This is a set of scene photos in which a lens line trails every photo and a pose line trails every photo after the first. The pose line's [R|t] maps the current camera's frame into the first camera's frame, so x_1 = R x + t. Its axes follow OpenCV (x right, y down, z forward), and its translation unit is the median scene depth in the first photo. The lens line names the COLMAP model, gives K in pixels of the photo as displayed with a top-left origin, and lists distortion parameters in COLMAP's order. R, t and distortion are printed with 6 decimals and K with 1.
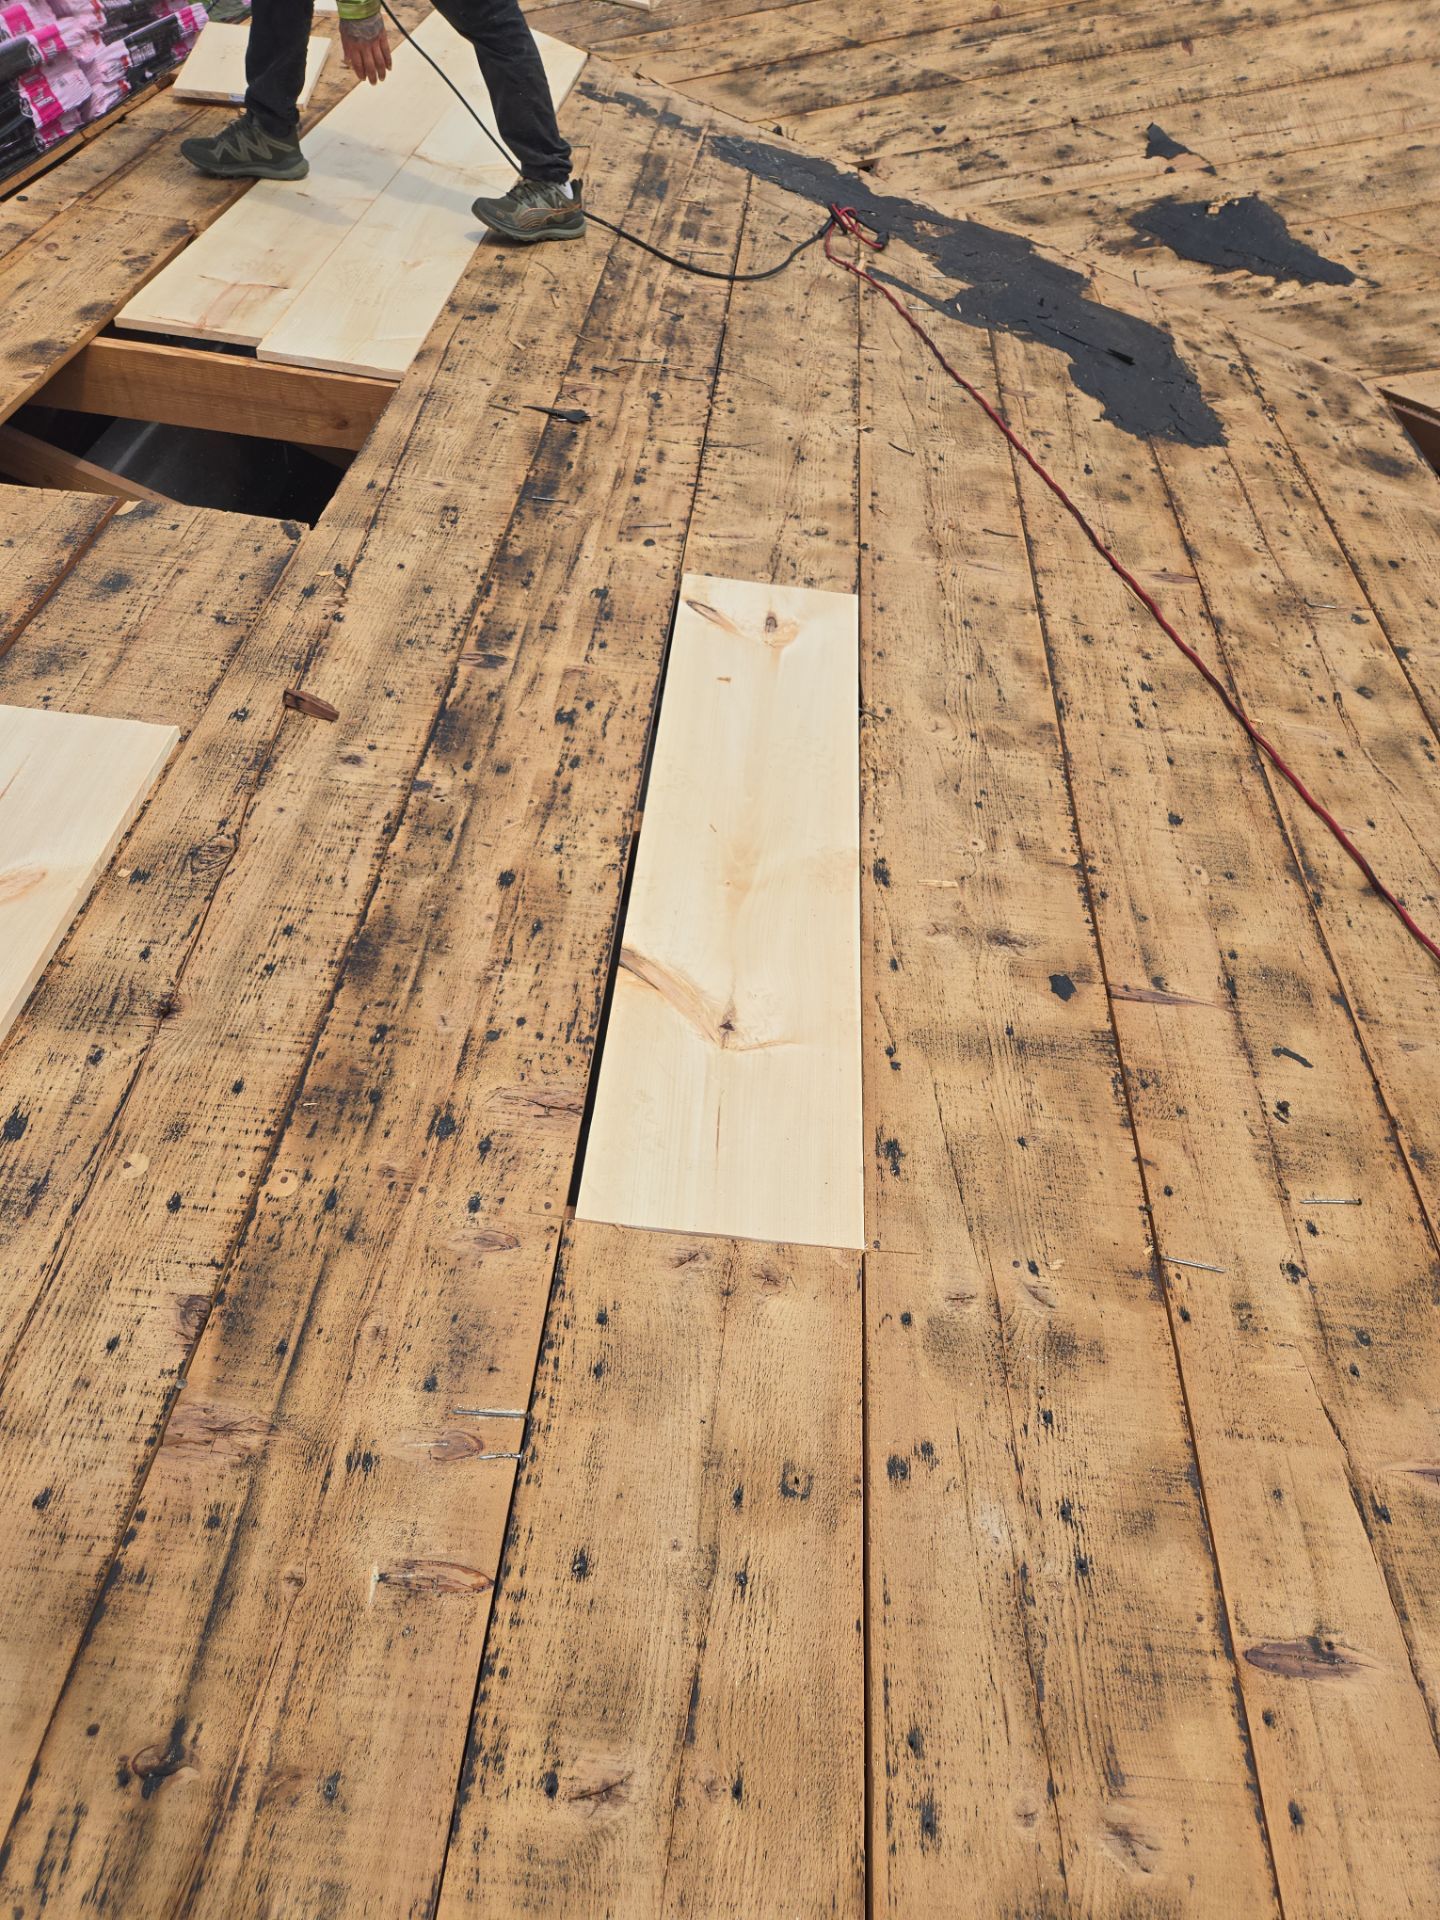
lens RADIAL K [[1290.2, 0, 720.0], [0, 1290.2, 960.0], [0, 0, 1]] dist [0.060286, -0.057440]
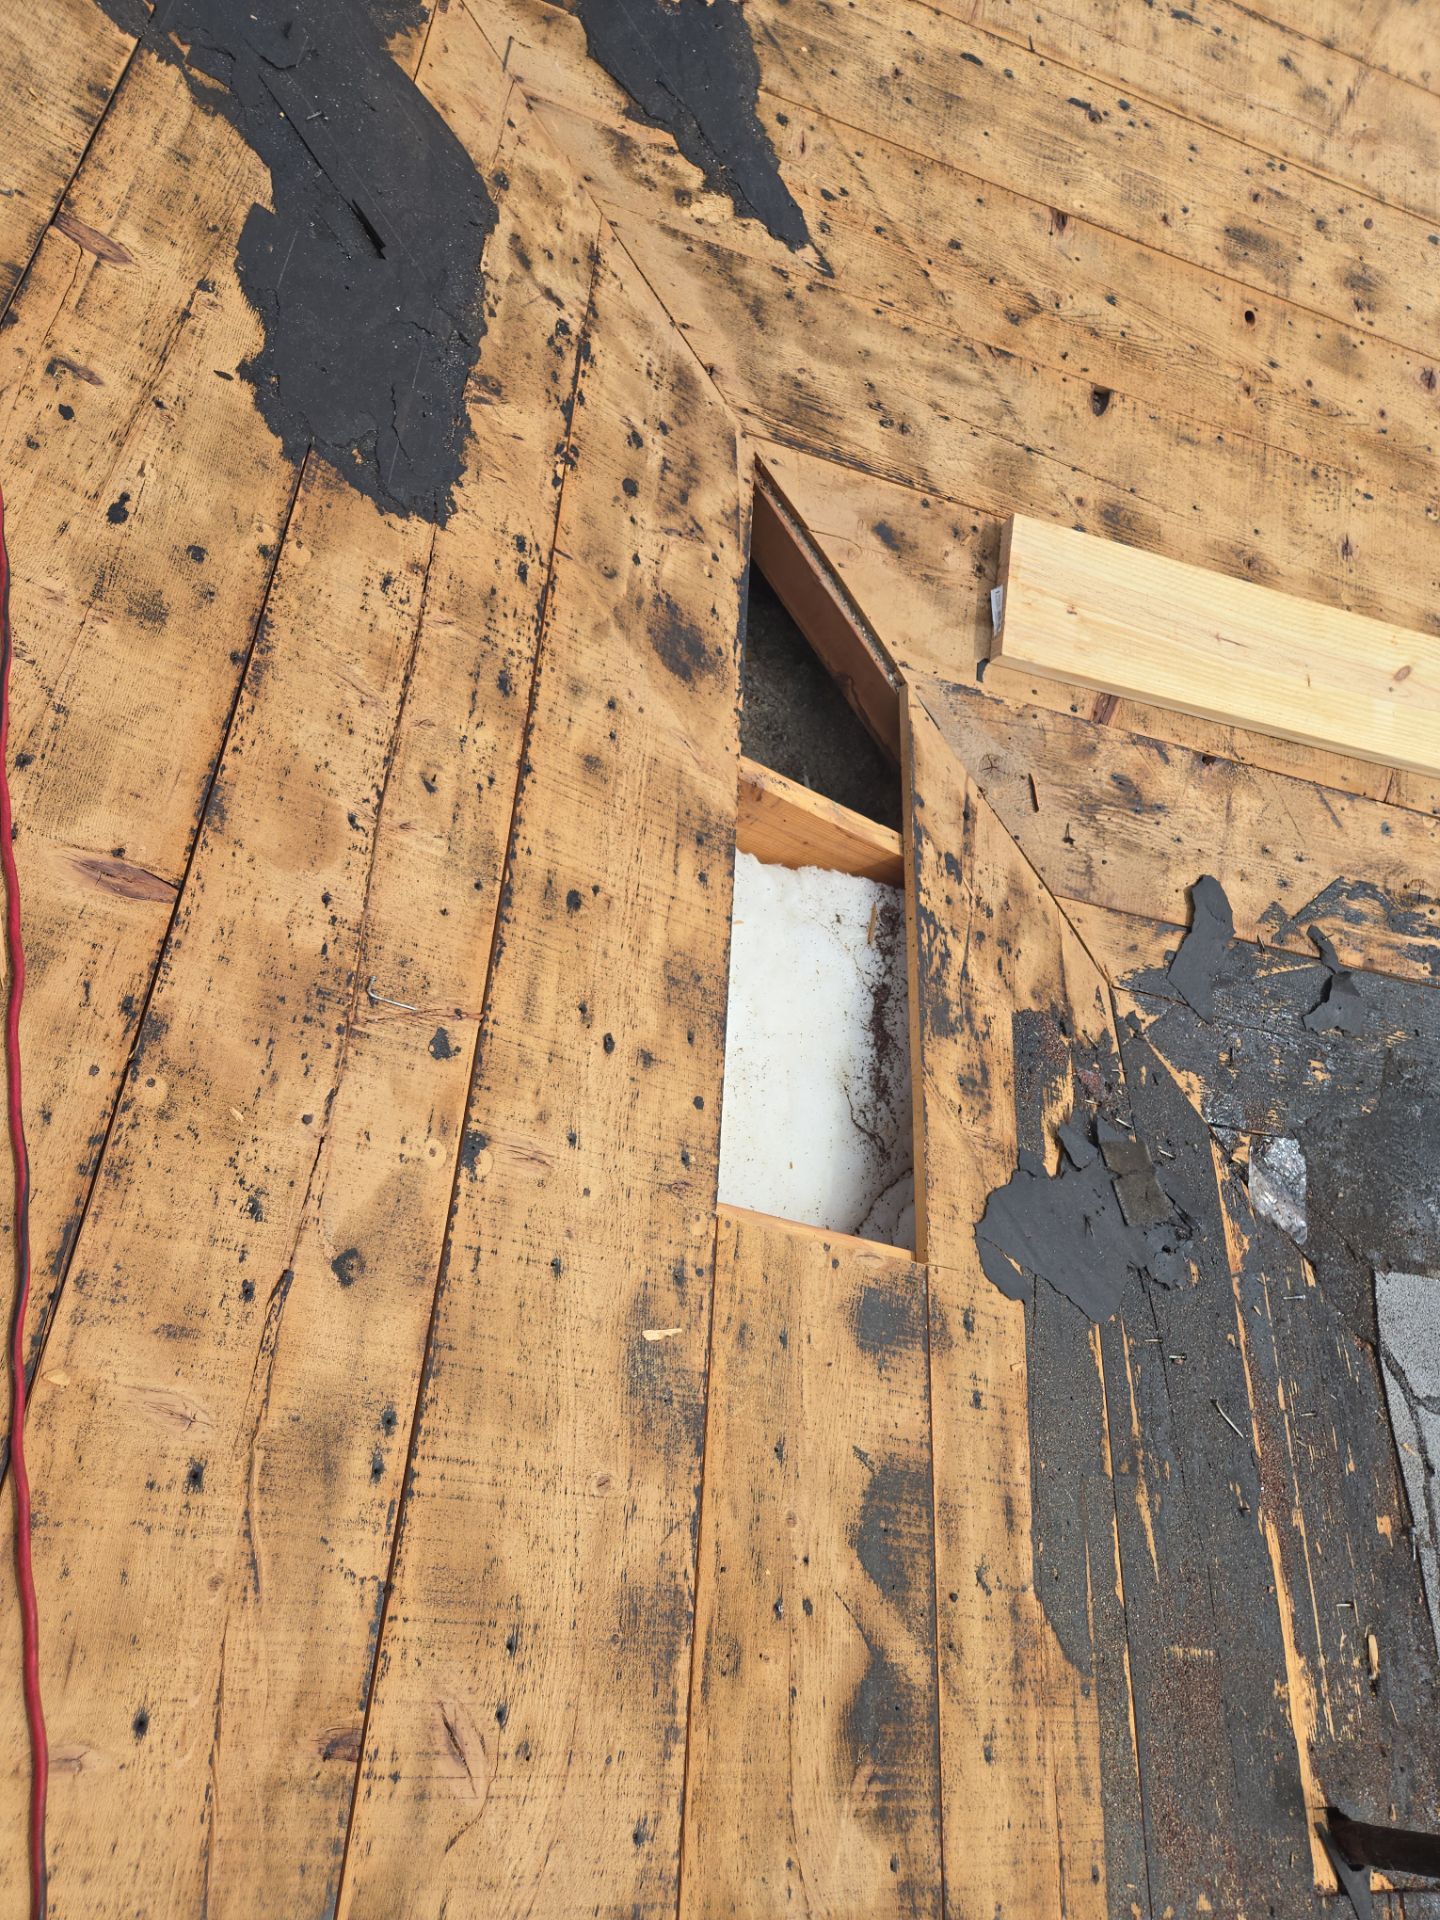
lens RADIAL K [[1290.2, 0, 720.0], [0, 1290.2, 960.0], [0, 0, 1]] dist [0.060286, -0.057440]
pose [[0.868861, 0.212870, 0.446953, 0.249179], [-0.335606, 0.916980, 0.215675, -0.340640], [-0.363937, -0.337392, 0.868169, 0.358125]]
